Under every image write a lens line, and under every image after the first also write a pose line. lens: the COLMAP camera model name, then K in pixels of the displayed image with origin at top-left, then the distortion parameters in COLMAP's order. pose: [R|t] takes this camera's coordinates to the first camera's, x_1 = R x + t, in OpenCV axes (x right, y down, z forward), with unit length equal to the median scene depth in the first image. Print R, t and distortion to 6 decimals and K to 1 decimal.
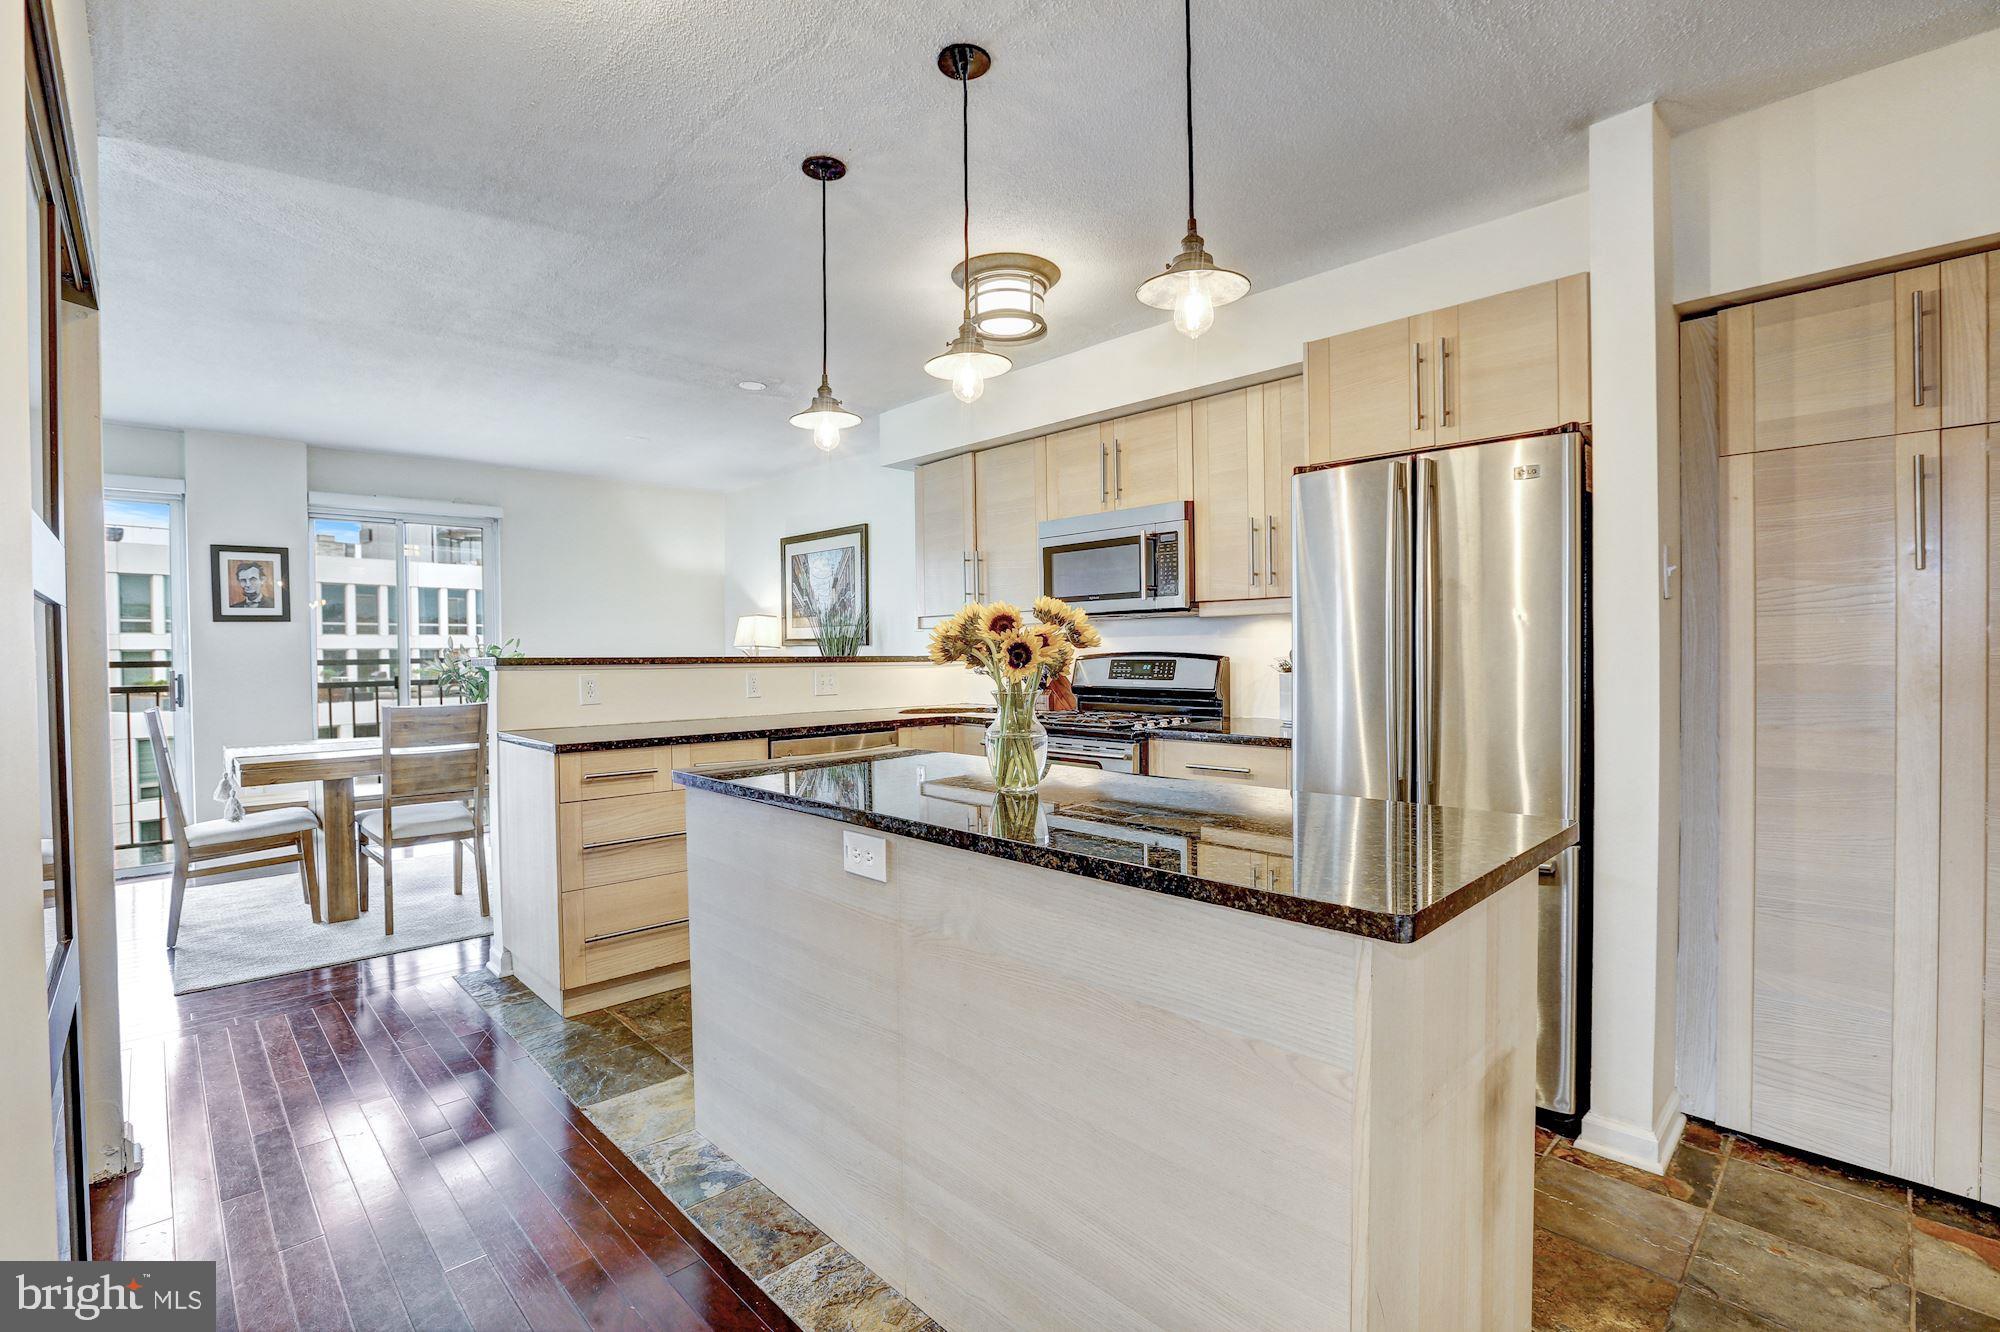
lens RADIAL K [[910.6, 0, 991.2], [0, 910.6, 663.9], [0, 0, 1]] dist [-0.031998, 0.000366]
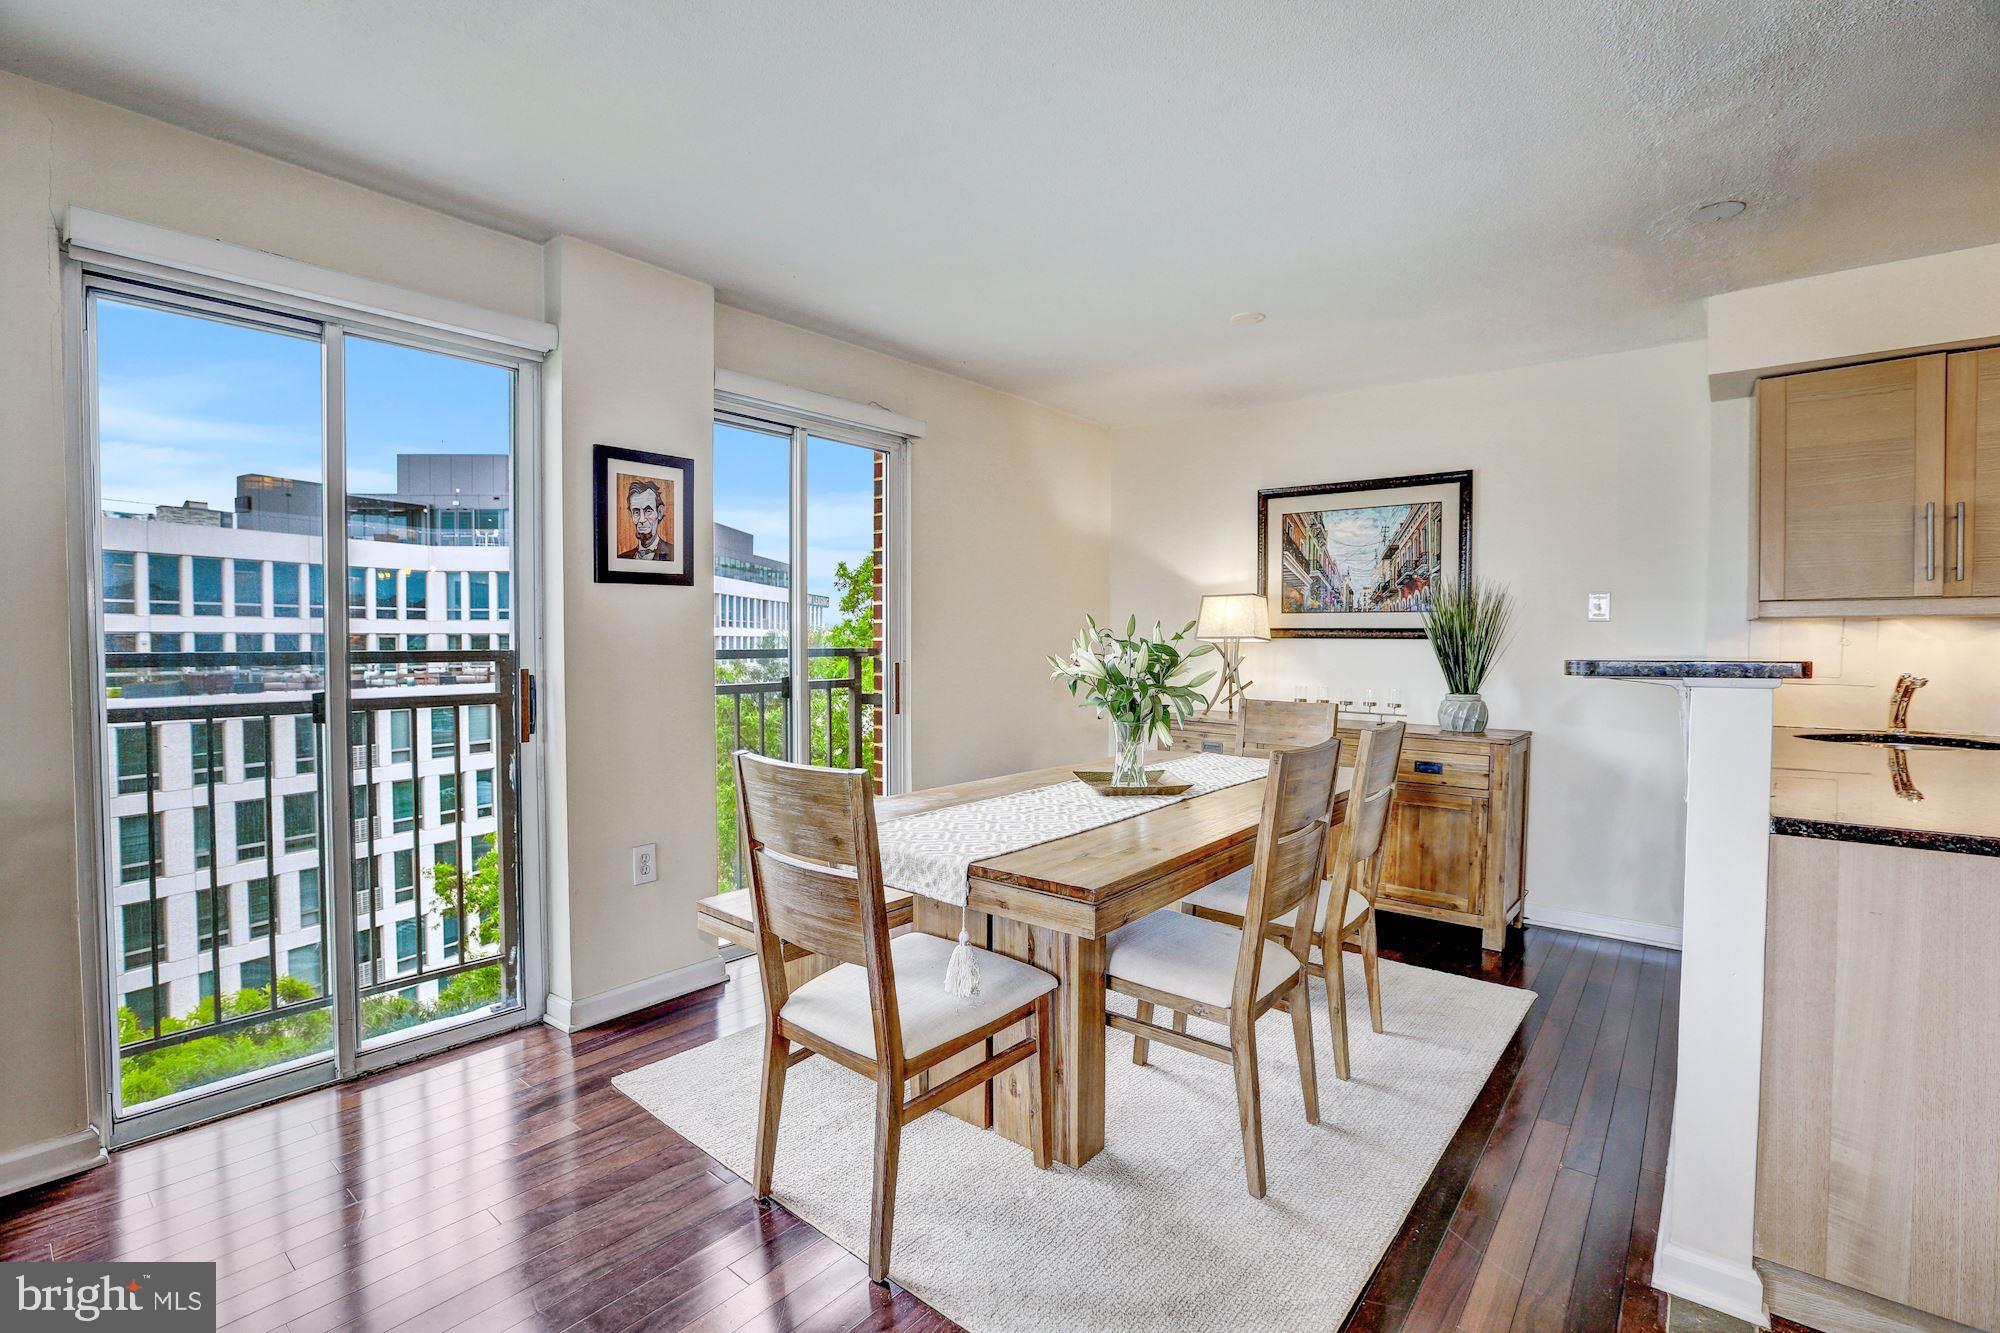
lens RADIAL K [[910.6, 0, 1007.0], [0, 910.6, 664.0], [0, 0, 1]] dist [-0.031998, 0.000366]
pose [[0.989708, 0.007793, 0.142891, -0.675799], [-0.008522, 0.999954, 0.004493, -0.000423], [-0.142849, -0.005664, 0.989728, 0.383351]]
